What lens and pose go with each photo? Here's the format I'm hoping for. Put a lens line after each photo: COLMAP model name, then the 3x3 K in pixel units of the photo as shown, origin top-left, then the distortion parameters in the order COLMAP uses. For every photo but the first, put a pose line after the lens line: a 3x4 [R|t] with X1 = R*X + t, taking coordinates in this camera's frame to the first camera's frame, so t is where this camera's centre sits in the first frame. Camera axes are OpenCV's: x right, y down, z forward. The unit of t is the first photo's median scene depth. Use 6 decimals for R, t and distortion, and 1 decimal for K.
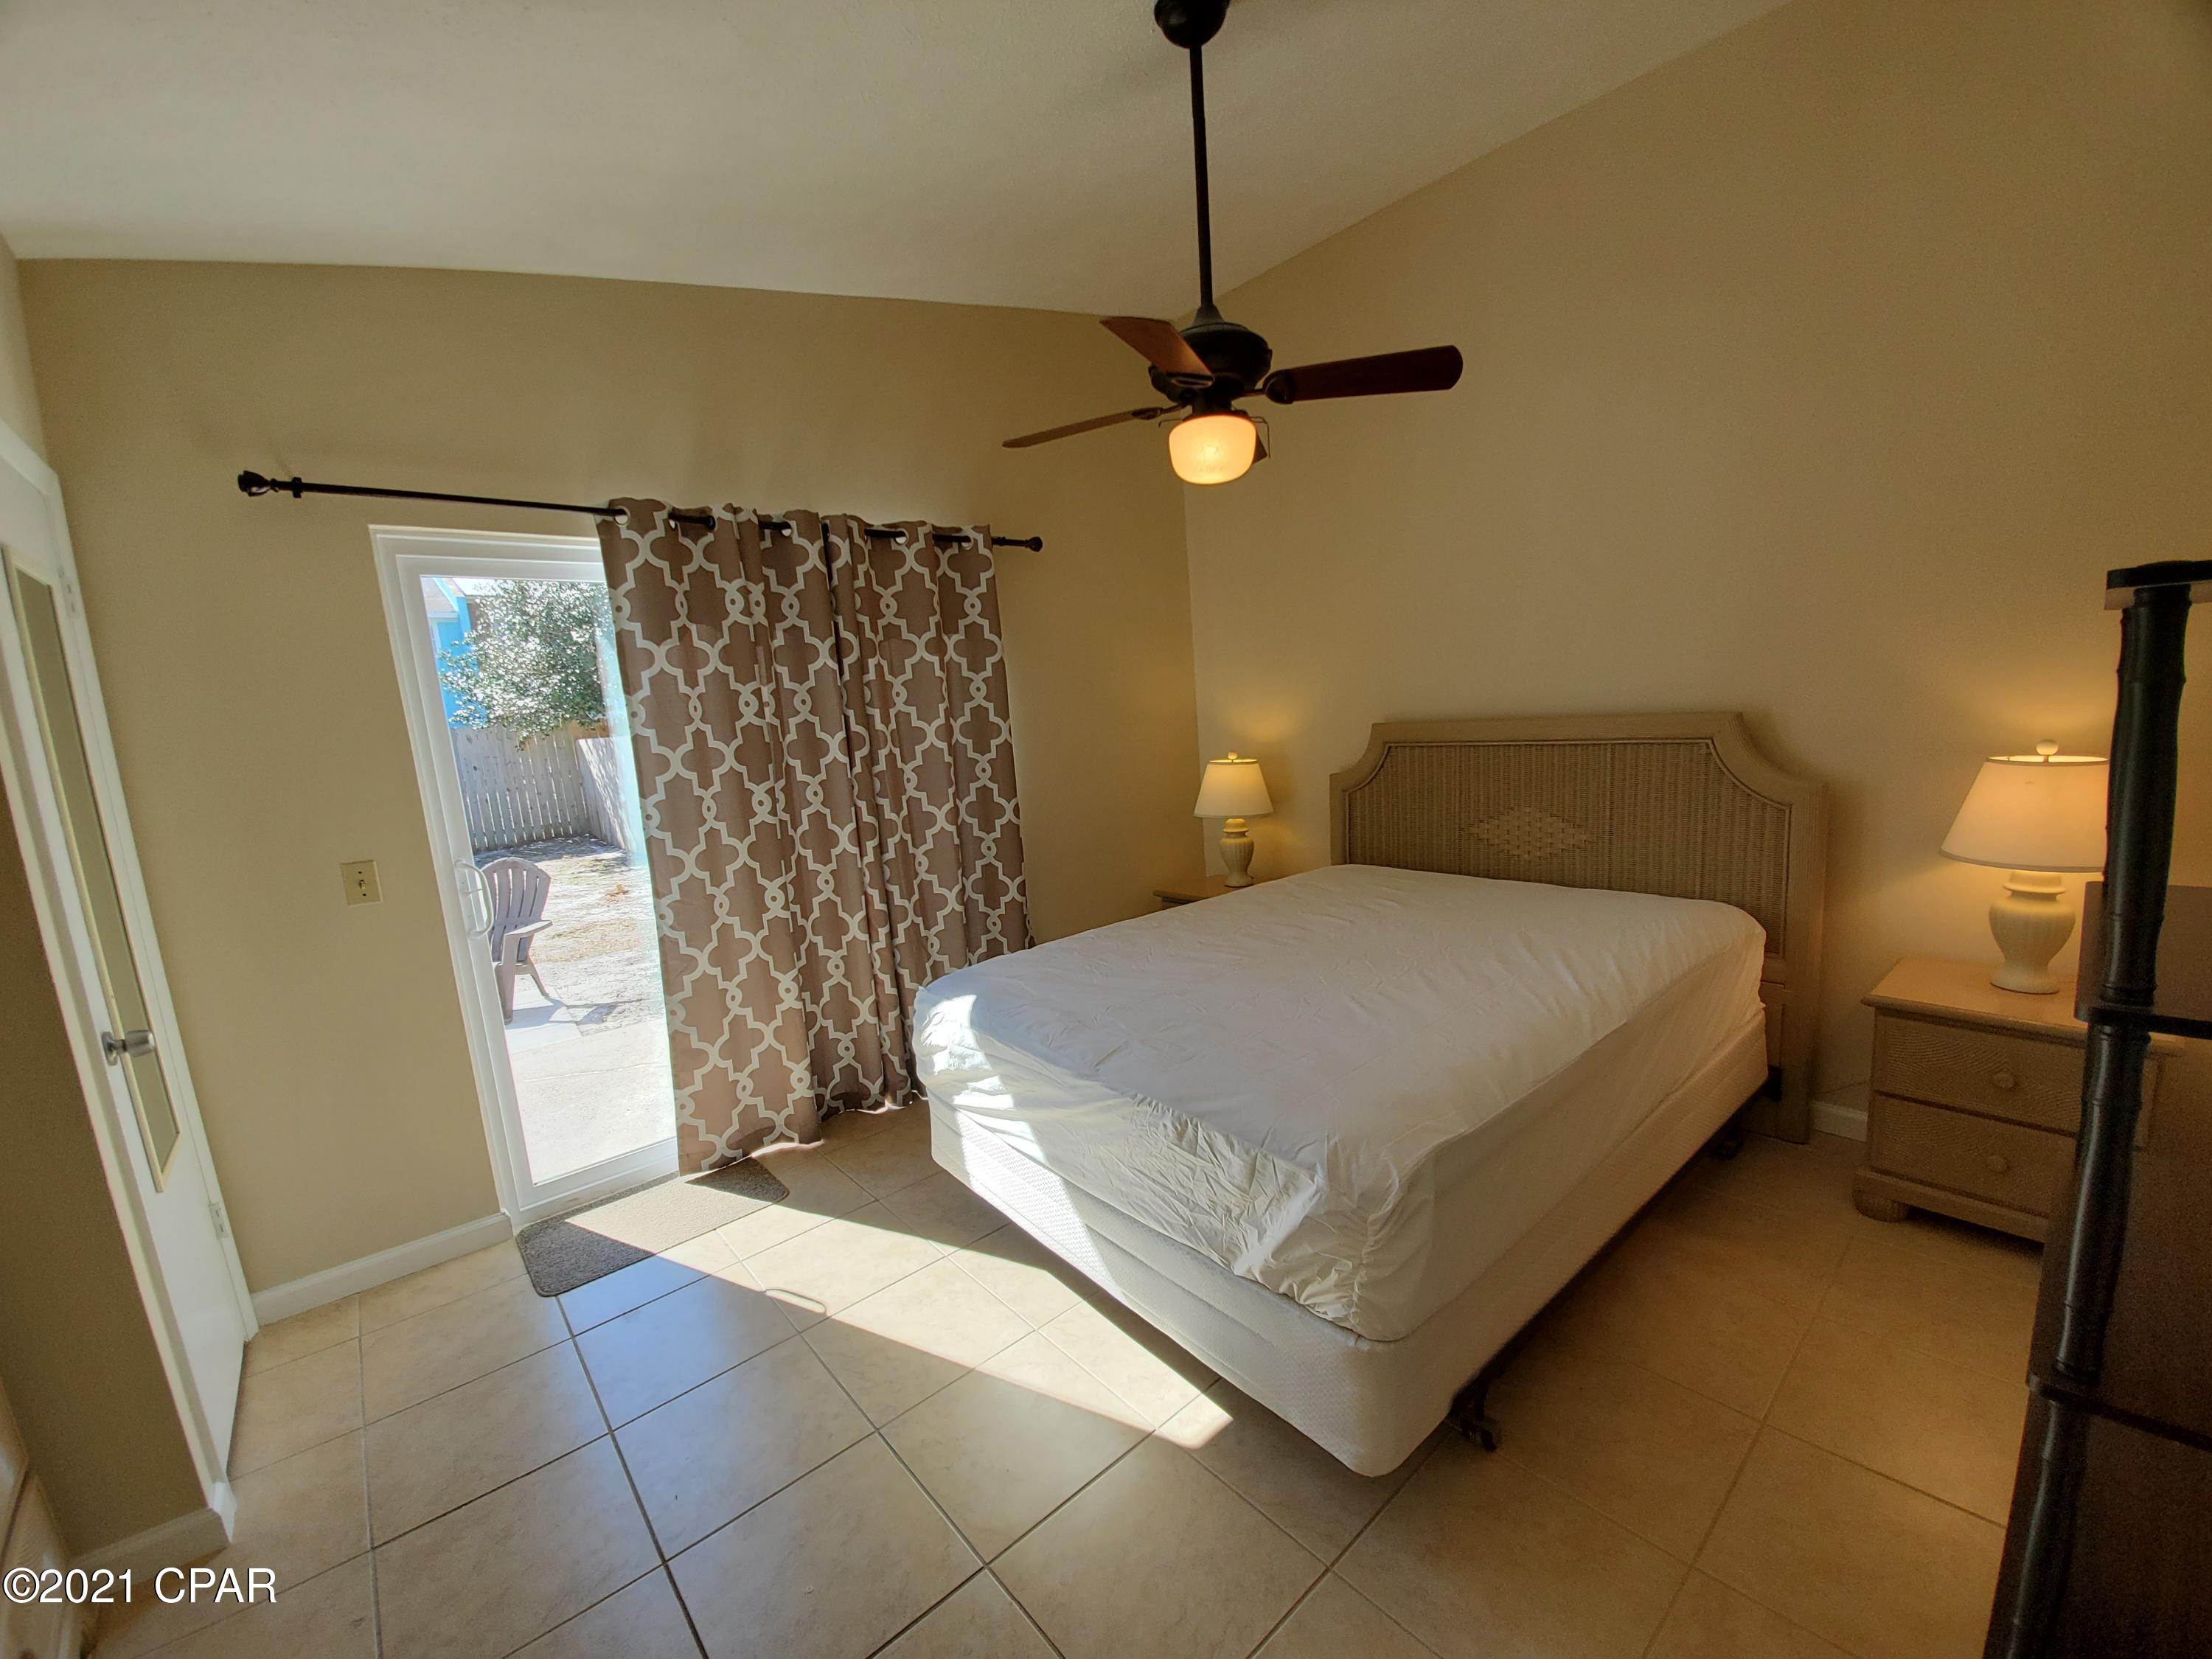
lens RADIAL K [[867.7, 0, 1110.5], [0, 867.7, 847.3], [0, 0, 1]] dist [0.009867, -0.014812]
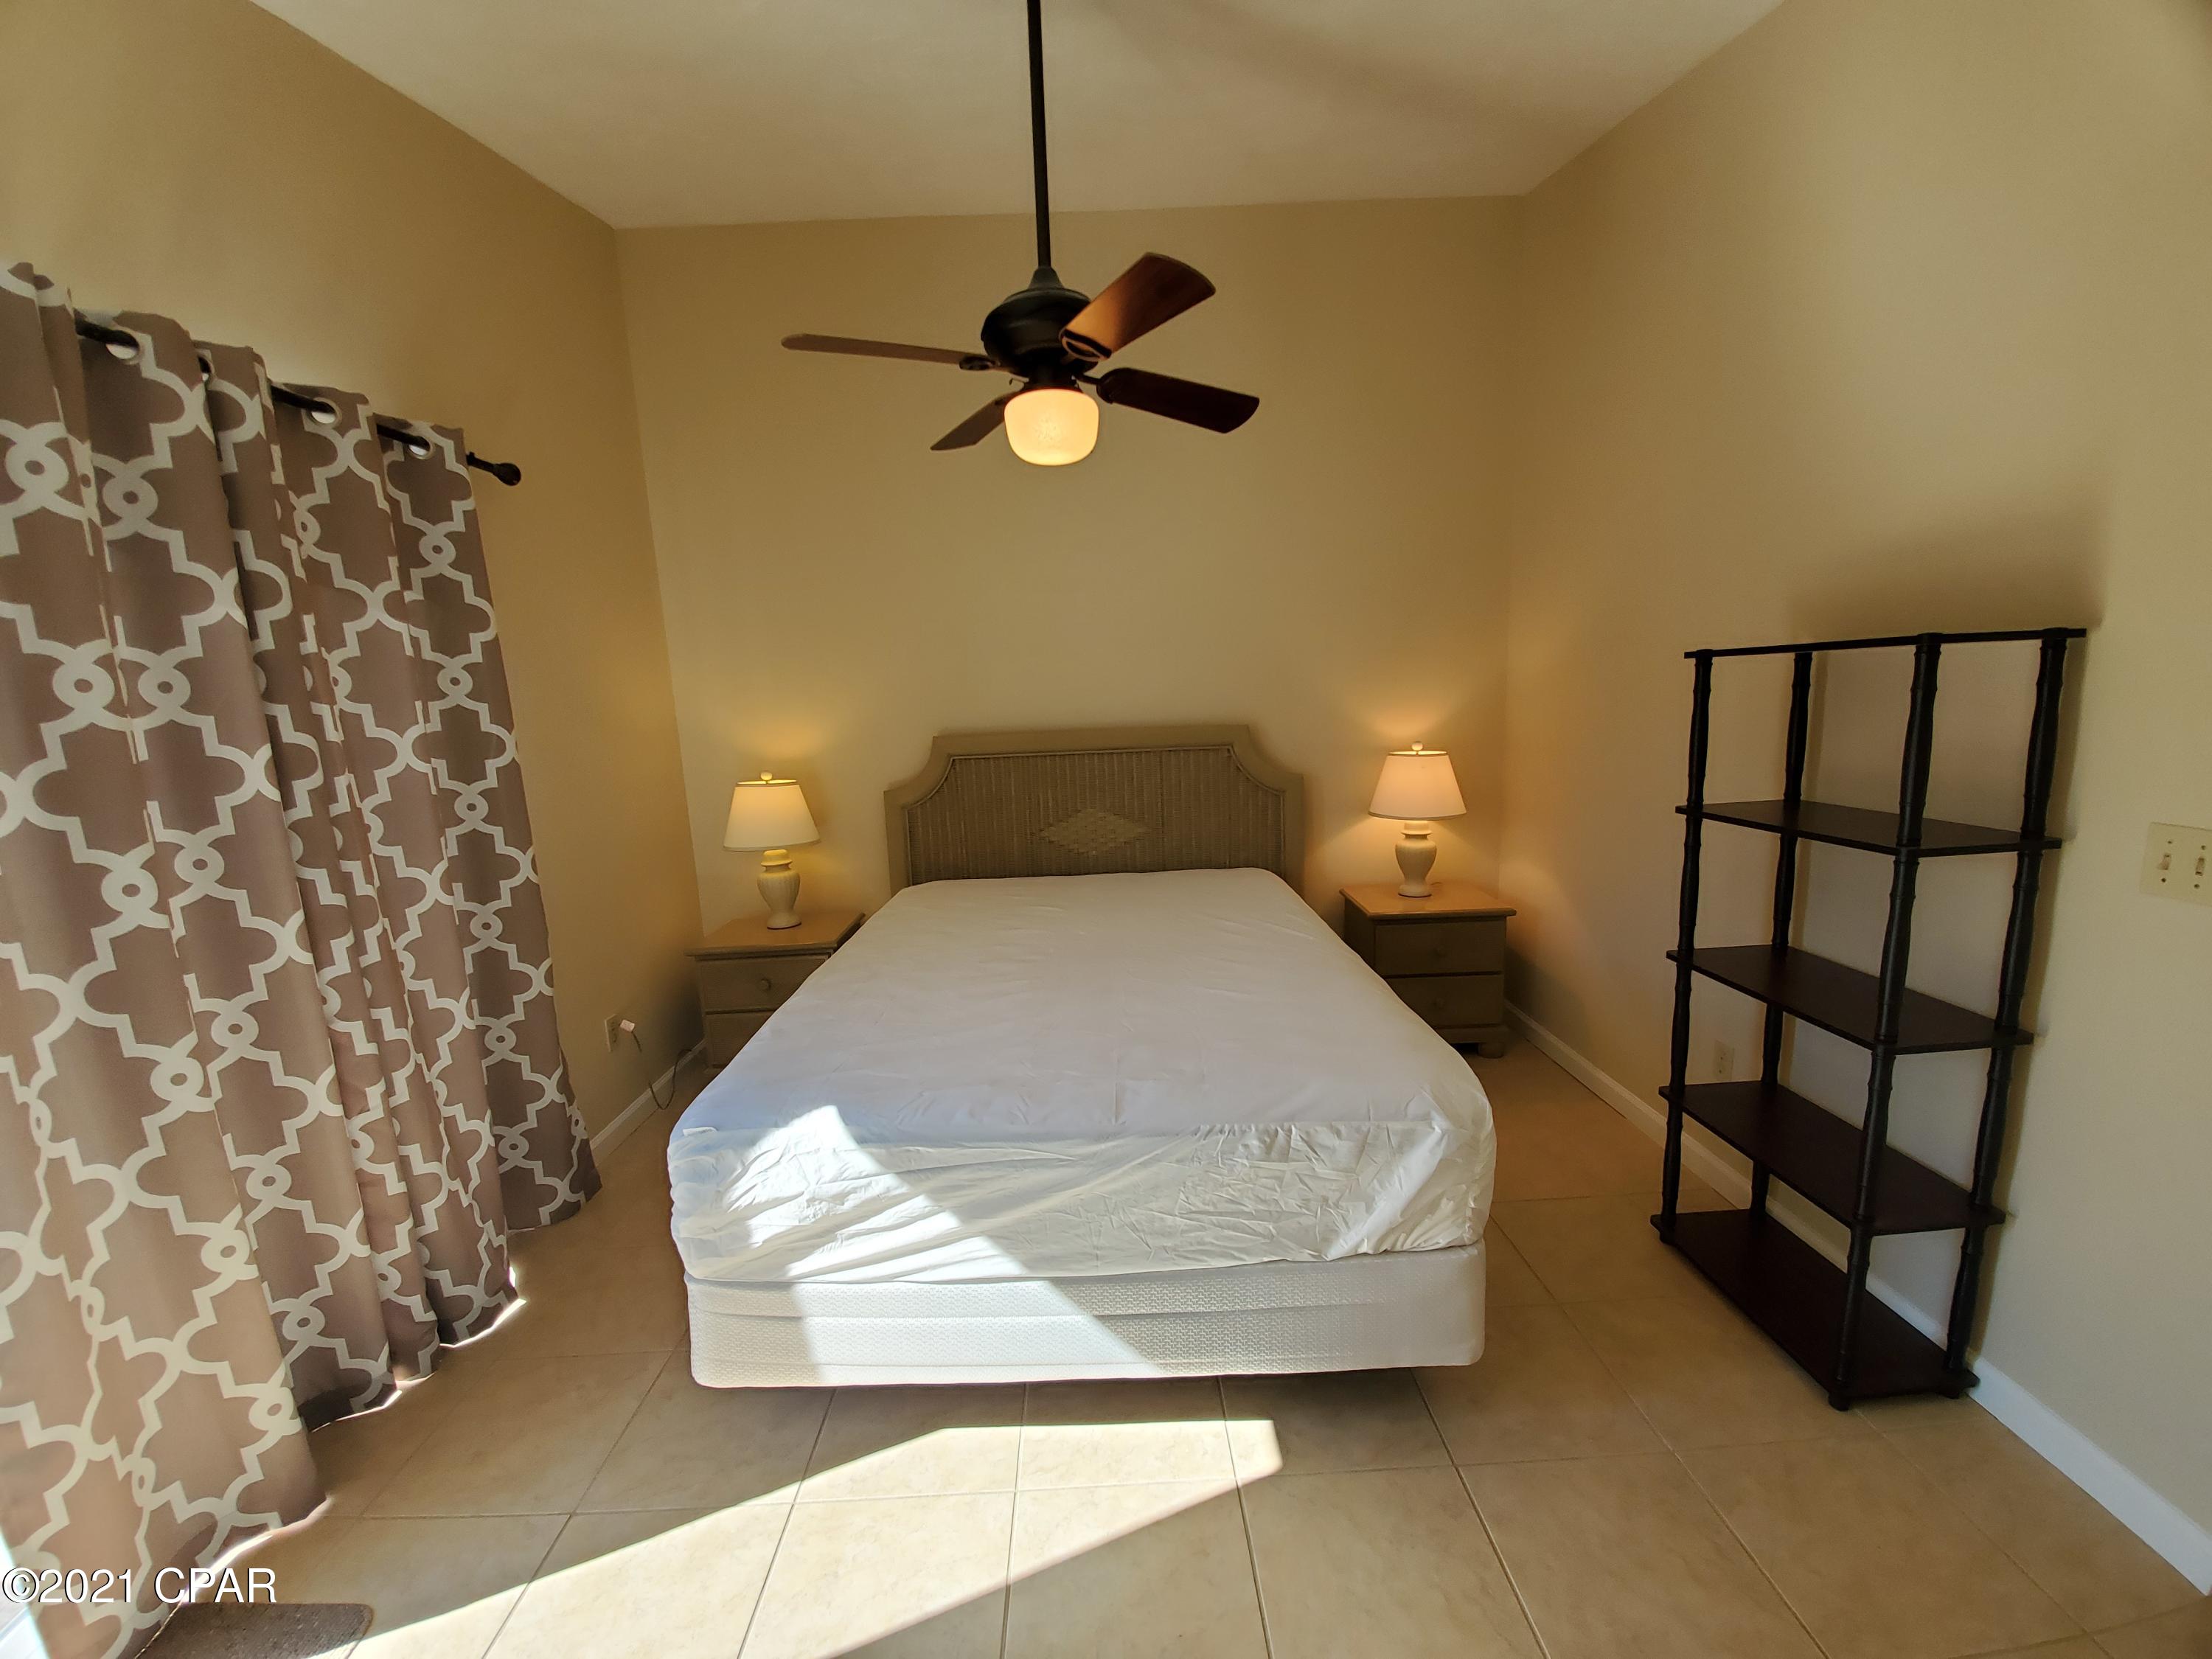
lens RADIAL K [[867.7, 0, 1110.5], [0, 867.7, 847.3], [0, 0, 1]] dist [0.009867, -0.014812]
pose [[0.644020, -0.093270, 0.759302, -0.393590], [0.116551, 0.992916, 0.023111, -0.021039], [-0.756078, 0.073614, 0.650328, 0.263306]]
